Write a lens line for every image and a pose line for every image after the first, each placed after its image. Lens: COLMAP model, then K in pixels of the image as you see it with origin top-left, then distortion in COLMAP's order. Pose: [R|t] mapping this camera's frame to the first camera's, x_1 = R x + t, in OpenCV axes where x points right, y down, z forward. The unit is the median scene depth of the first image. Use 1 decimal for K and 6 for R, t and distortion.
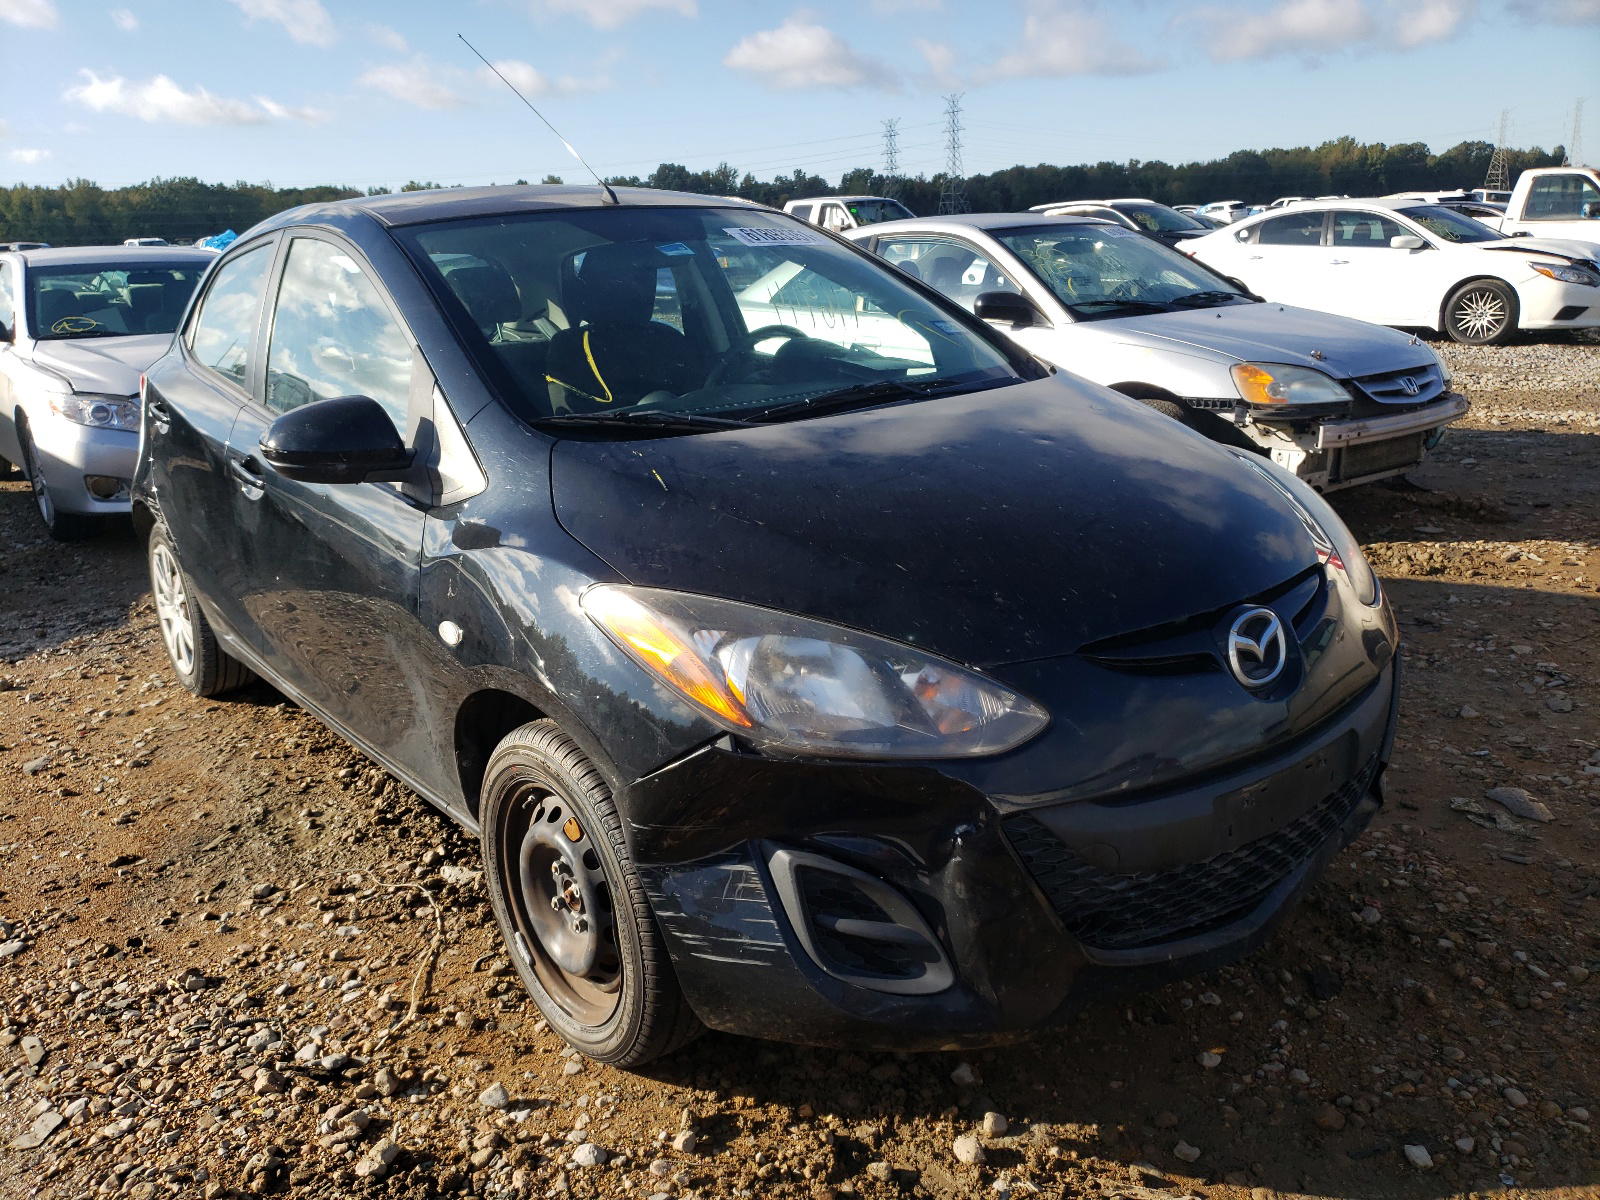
lens RADIAL K [[1213.8, 0, 792.1], [0, 1213.8, 597.6], [0, 0, 1]] dist [-0.000602, 0.030521]
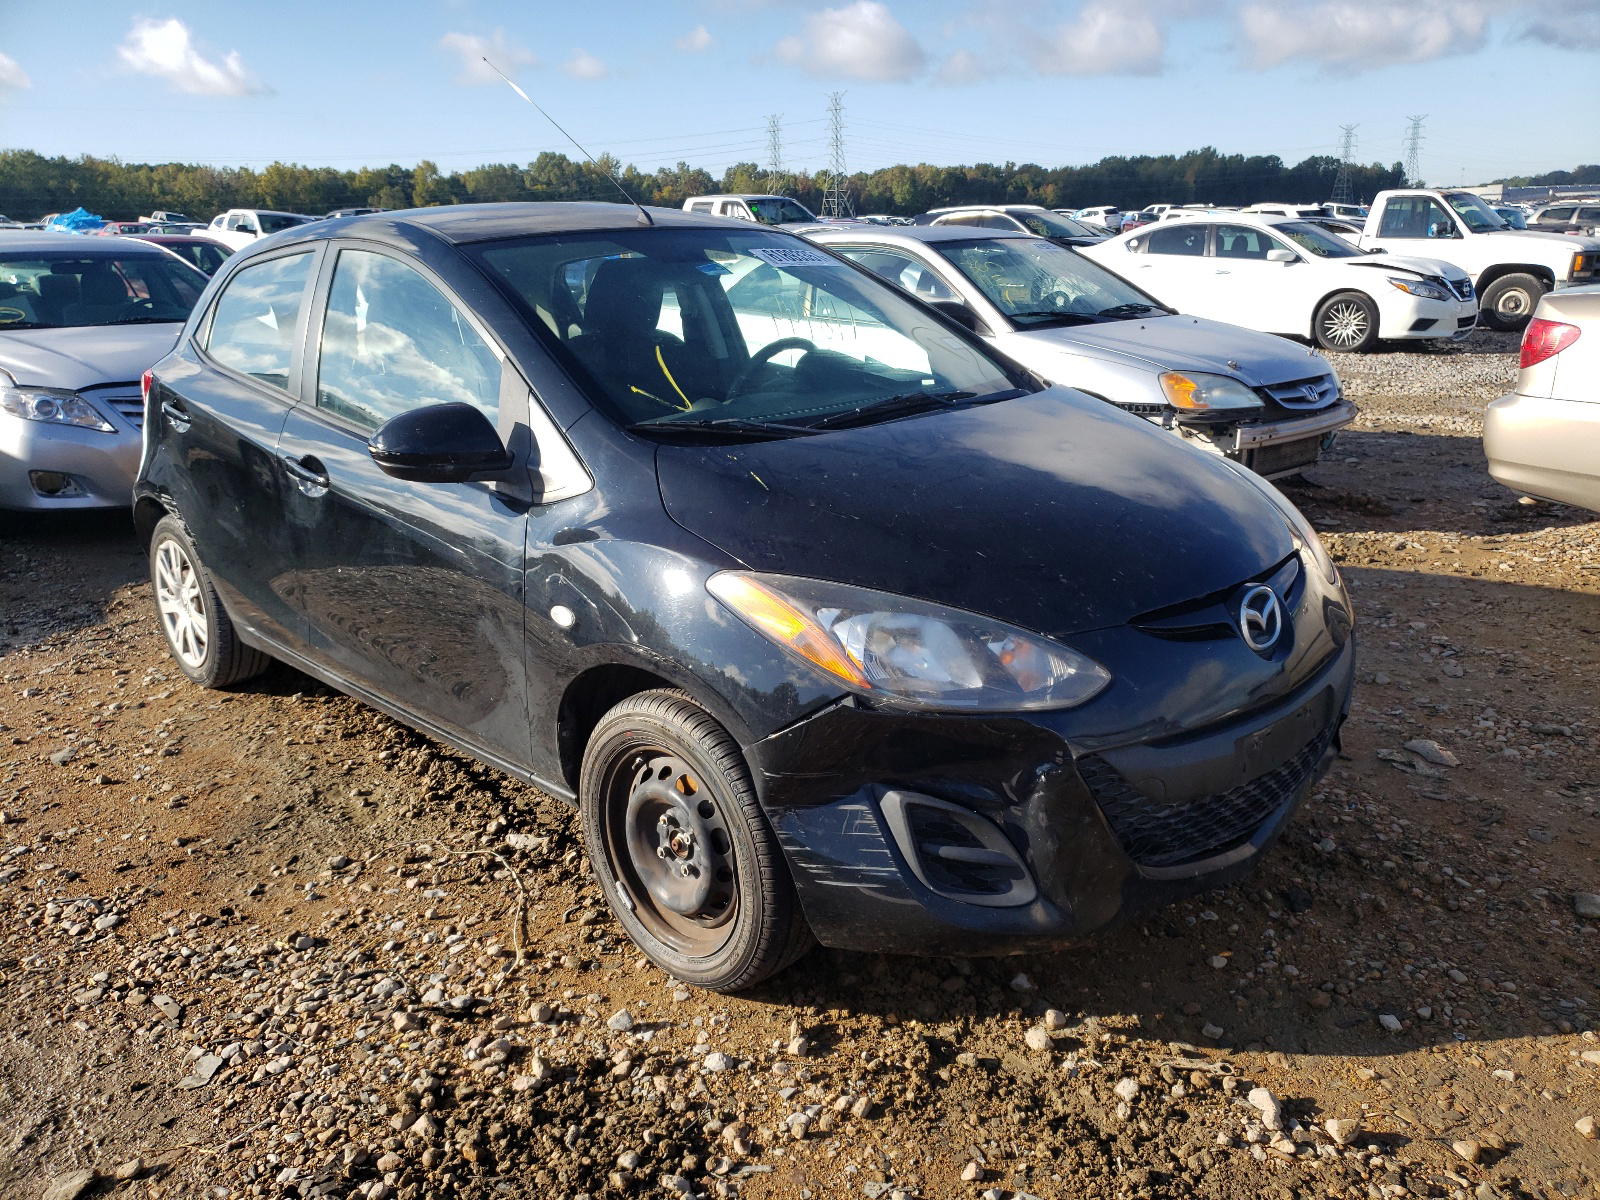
lens RADIAL K [[1234.6, 0, 797.3], [0, 1234.6, 594.7], [0, 0, 1]] dist [0.022280, -0.014114]
pose [[0.993175, -0.009934, 0.116206, -0.188692], [0.009769, 0.999950, 0.001988, 0.008588], [-0.116220, -0.000839, 0.993223, -0.154396]]
